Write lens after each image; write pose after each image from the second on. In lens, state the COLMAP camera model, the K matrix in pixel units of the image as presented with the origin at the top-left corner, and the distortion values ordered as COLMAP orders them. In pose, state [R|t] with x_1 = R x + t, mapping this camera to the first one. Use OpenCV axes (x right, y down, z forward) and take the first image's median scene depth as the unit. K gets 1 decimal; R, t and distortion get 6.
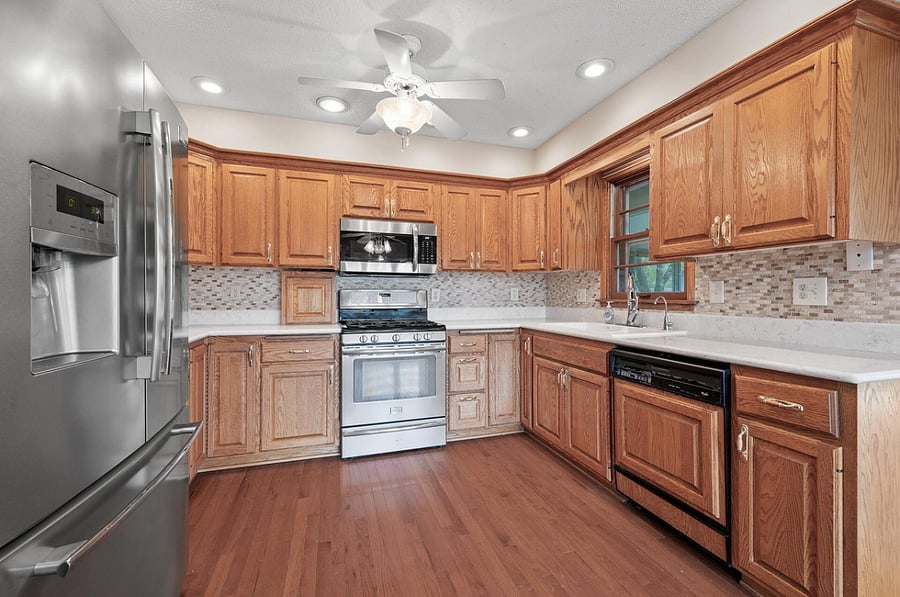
lens RADIAL K [[380.1, 0, 457.5], [0, 380.1, 295.0], [0, 0, 1]] dist [0.006214, -0.000572]
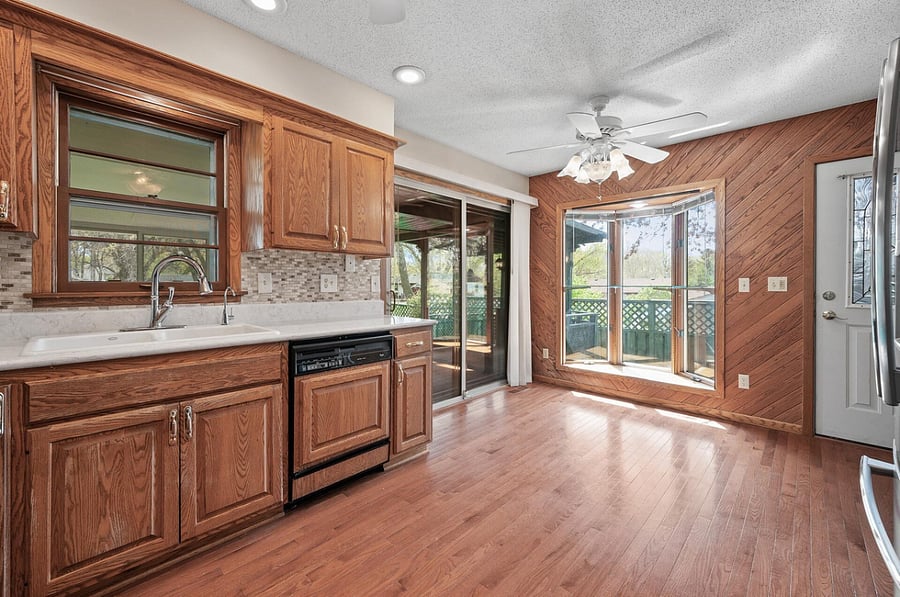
lens RADIAL K [[380.1, 0, 442.2], [0, 380.1, 284.9], [0, 0, 1]] dist [0.006214, -0.000572]
pose [[-0.467774, -0.000626, 0.883848, -0.433777], [-0.002210, 0.999997, -0.000462, -0.001954], [-0.883845, -0.002169, -0.467774, 0.884853]]
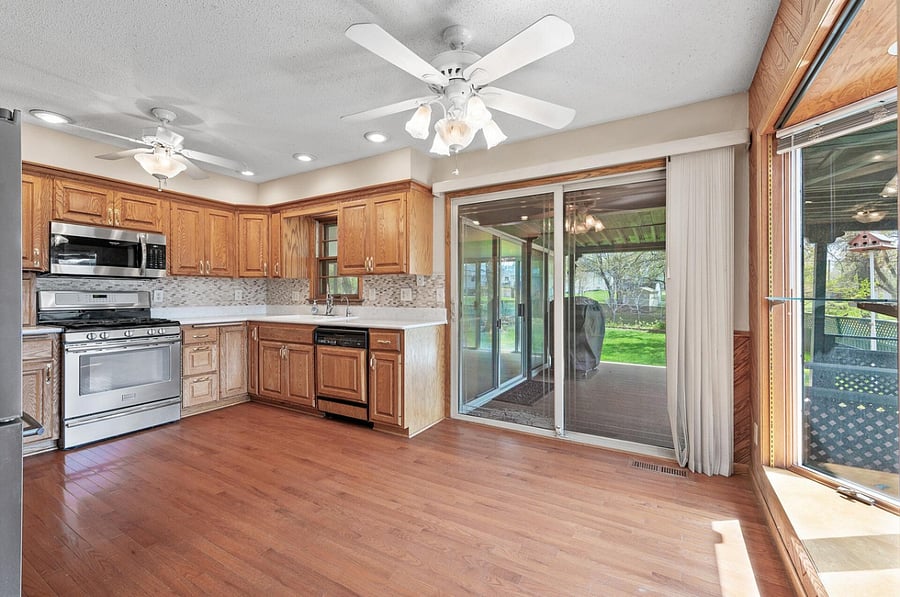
lens RADIAL K [[380.1, 0, 463.5], [0, 380.1, 295.3], [0, 0, 1]] dist [0.006214, -0.000572]
pose [[0.738770, -0.001144, 0.673957, -0.197038], [-0.000497, 0.999997, 0.002243, -0.006623], [-0.673958, -0.001993, 0.738767, -0.550436]]
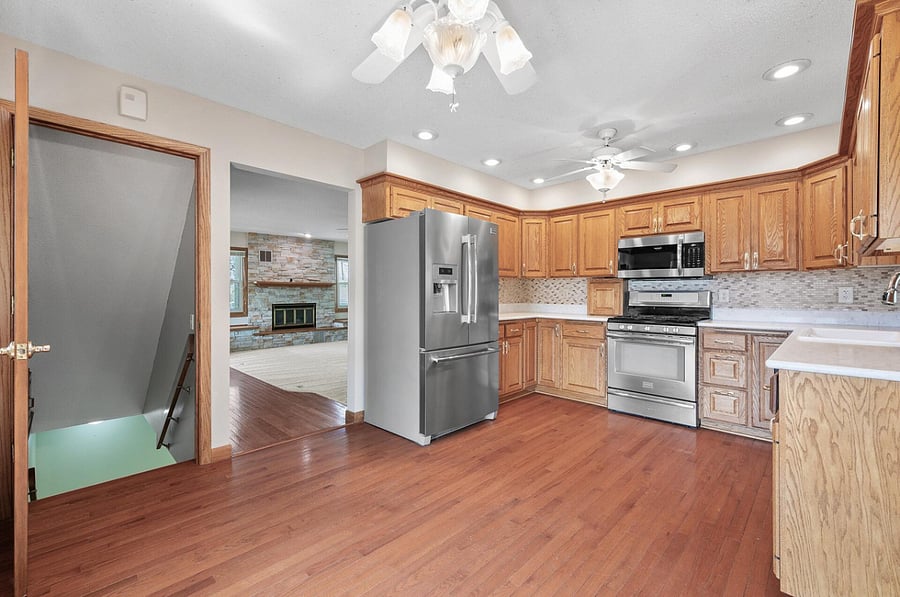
lens RADIAL K [[389.9, 0, 430.7], [0, 389.9, 294.7], [0, 0, 1]] dist [0.001162, 0.000174]
pose [[0.423063, 0.002064, -0.906098, 0.744512], [-0.002372, 0.999997, 0.001171, -0.002411], [0.906097, 0.001654, 0.423067, -0.230736]]
